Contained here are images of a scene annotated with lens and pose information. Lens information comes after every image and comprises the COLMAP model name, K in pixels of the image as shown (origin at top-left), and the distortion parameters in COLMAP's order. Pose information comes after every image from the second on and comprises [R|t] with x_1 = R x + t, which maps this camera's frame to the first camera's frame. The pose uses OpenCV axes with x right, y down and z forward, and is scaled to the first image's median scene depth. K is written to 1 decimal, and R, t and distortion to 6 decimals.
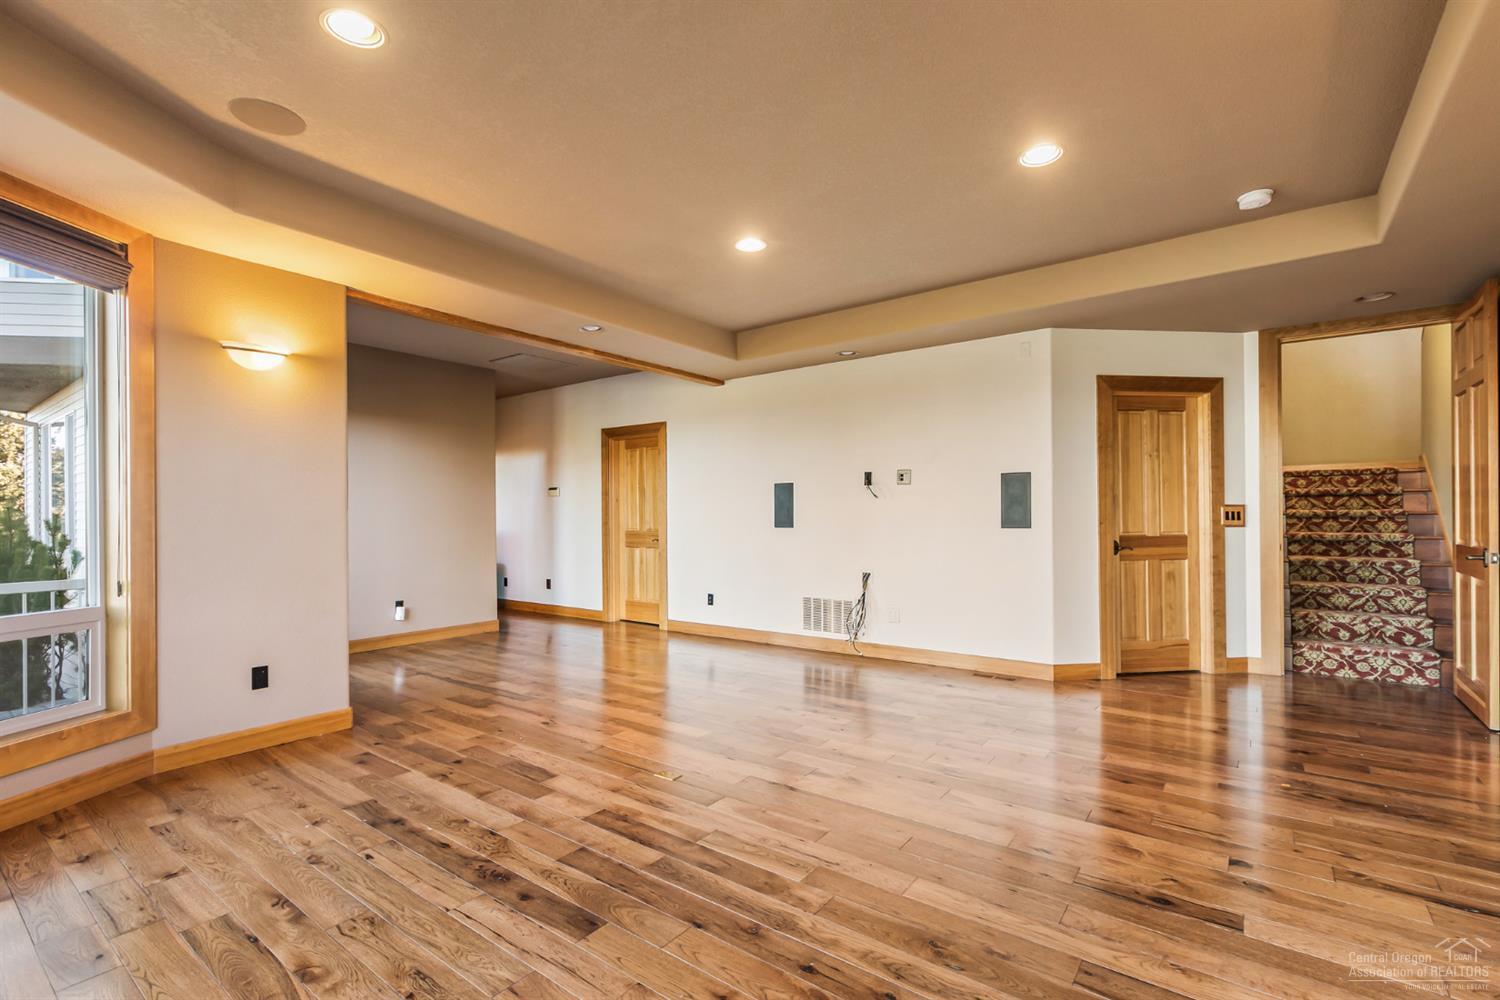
lens RADIAL K [[685.5, 0, 746.7], [0, 685.5, 511.8], [0, 0, 1]] dist [0.001890, 0.000101]
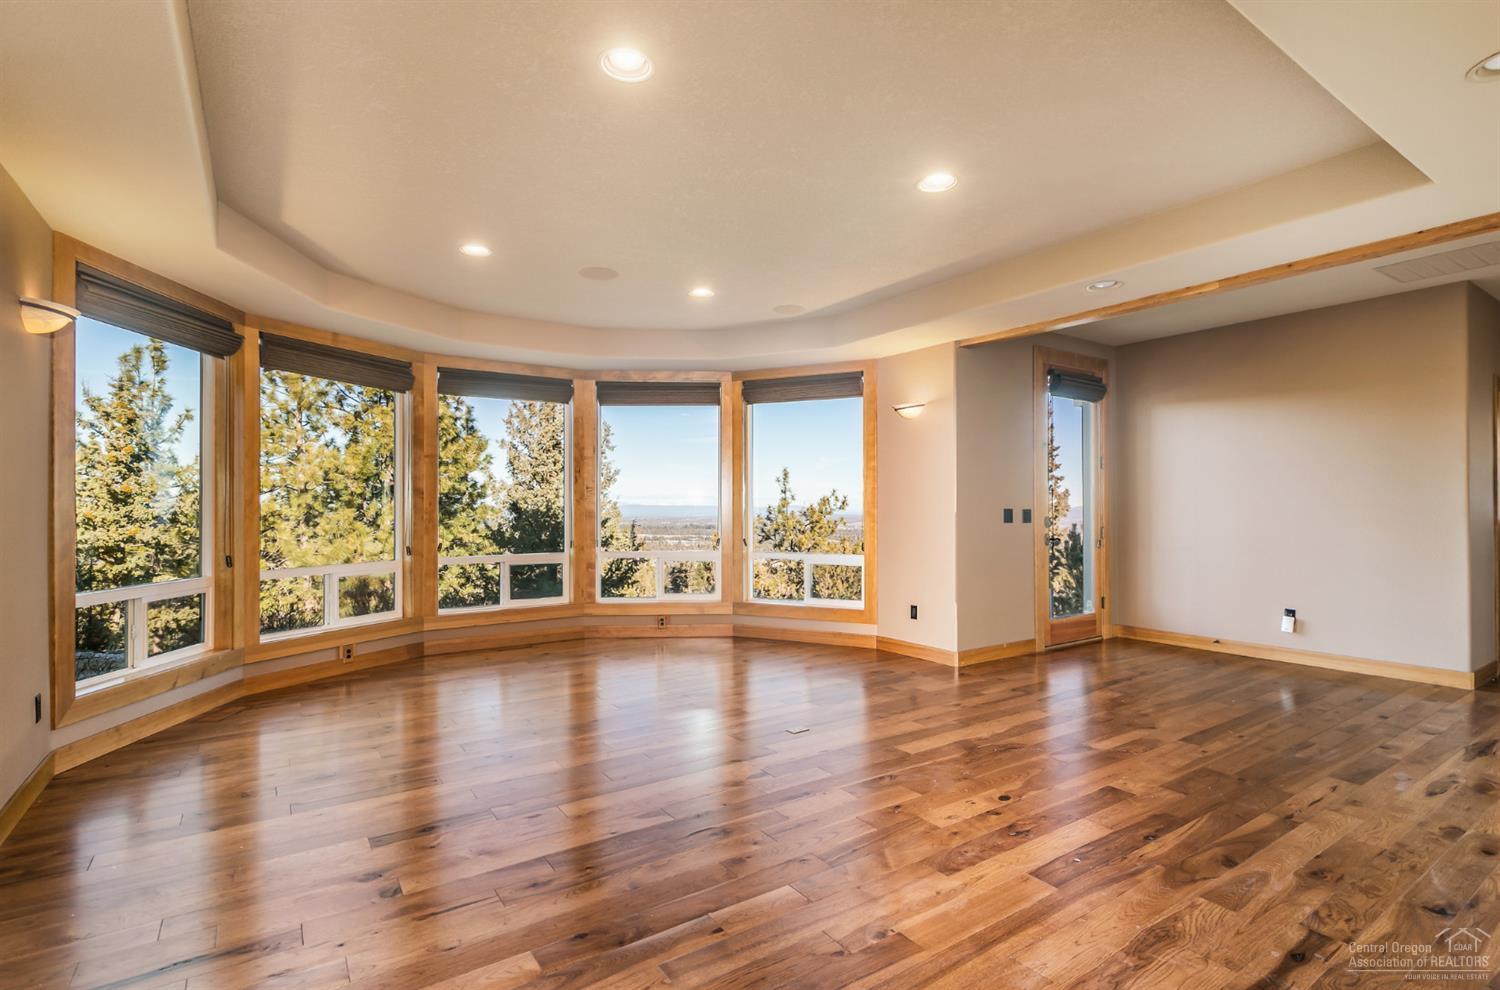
lens RADIAL K [[723.1, 0, 749.5], [0, 723.1, 499.1], [0, 0, 1]] dist [0.001364, 0.000077]
pose [[-0.324765, -0.004935, -0.945782, 0.849347], [0.010800, 0.999902, -0.008926, -0.008232], [0.945733, -0.013114, -0.324680, 1.017865]]
